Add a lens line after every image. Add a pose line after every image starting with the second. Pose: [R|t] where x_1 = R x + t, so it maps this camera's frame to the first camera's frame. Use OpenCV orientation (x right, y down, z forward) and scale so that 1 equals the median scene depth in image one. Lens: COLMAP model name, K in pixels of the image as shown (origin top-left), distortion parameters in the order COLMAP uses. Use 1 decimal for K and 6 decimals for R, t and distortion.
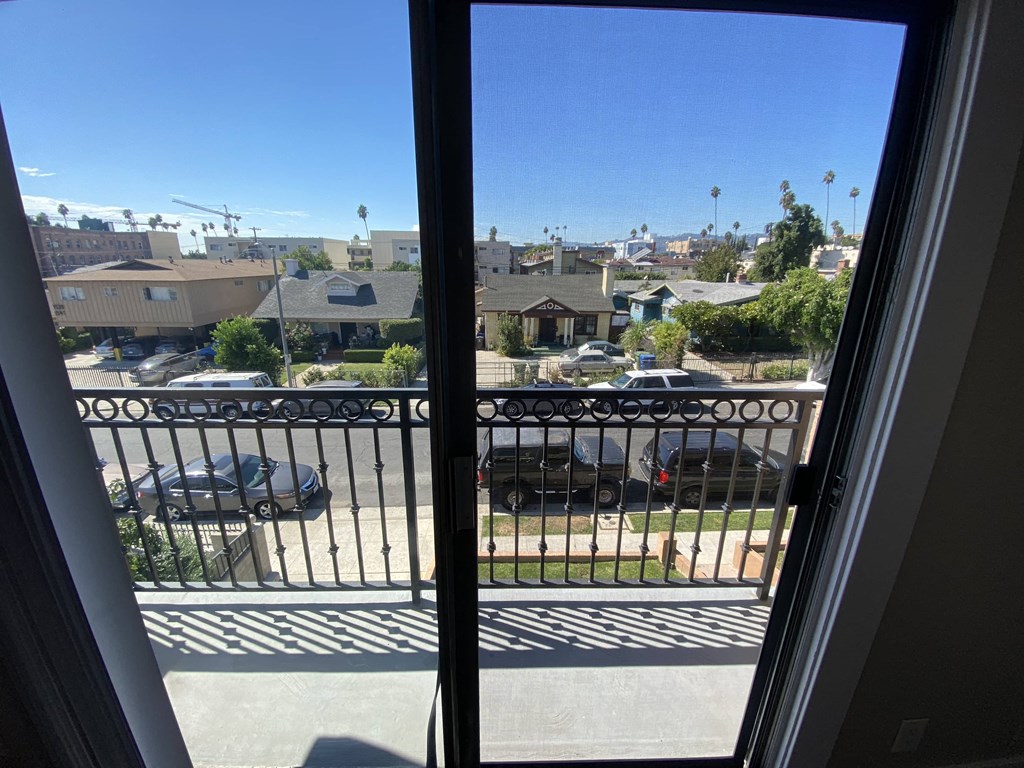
lens RADIAL K [[416.1, 0, 512.0], [0, 416.1, 384.0], [0, 0, 1]] dist [0.050113, -0.026976]
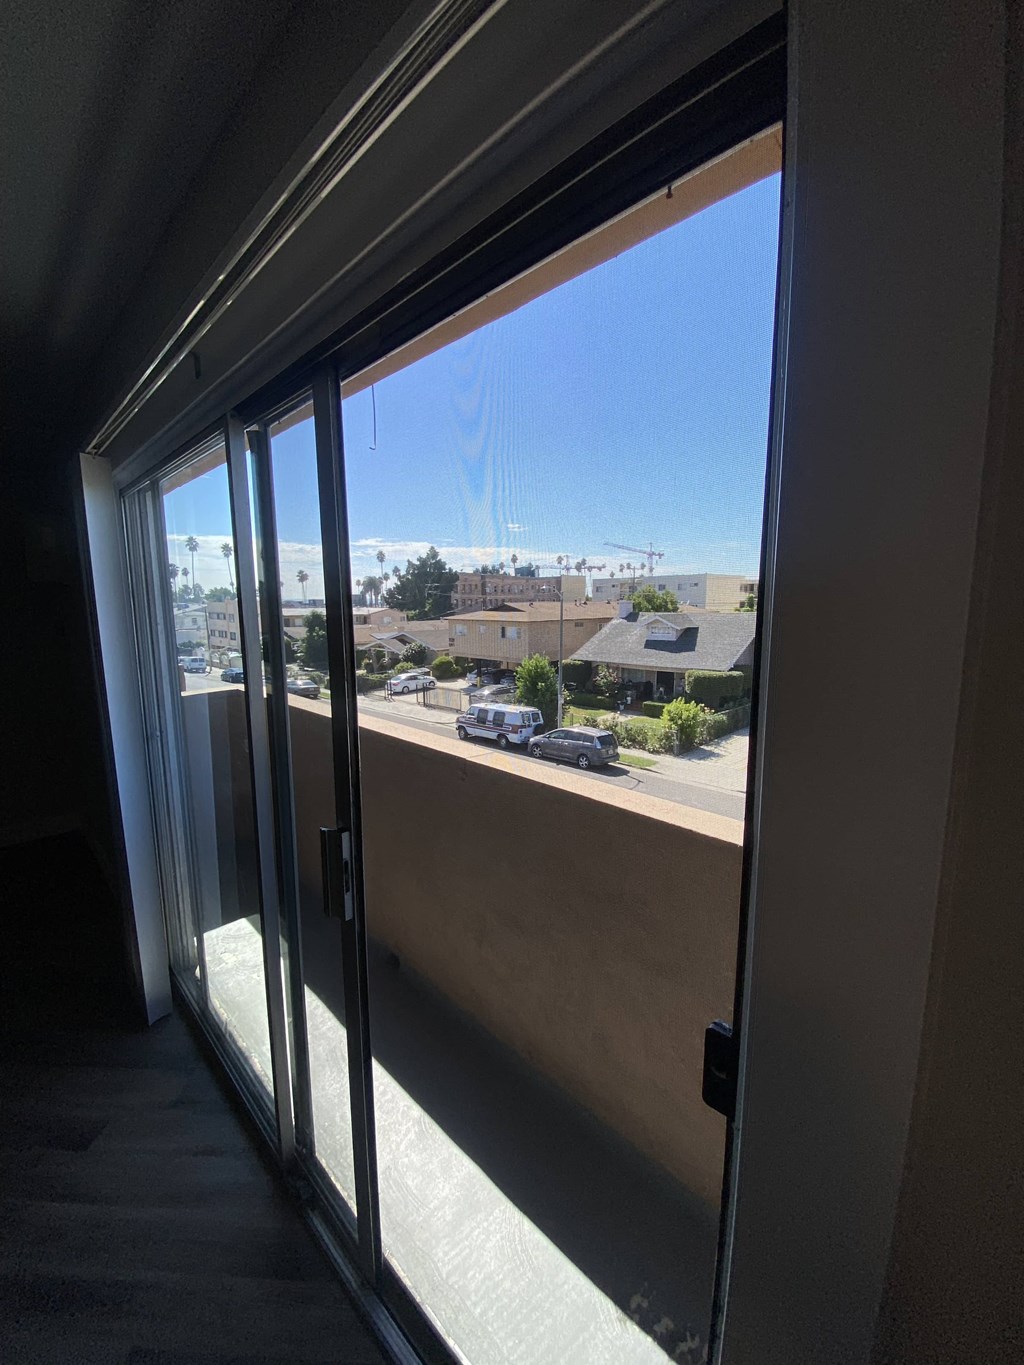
lens RADIAL K [[558.2, 0, 512.0], [0, 558.2, 682.5], [0, 0, 1]] dist [0.019017, -0.019439]
pose [[0.698450, 0.095595, -0.709245, 0.201877], [-0.192175, 0.979692, -0.057204, -0.000452], [0.689374, 0.176253, 0.702637, -0.003683]]
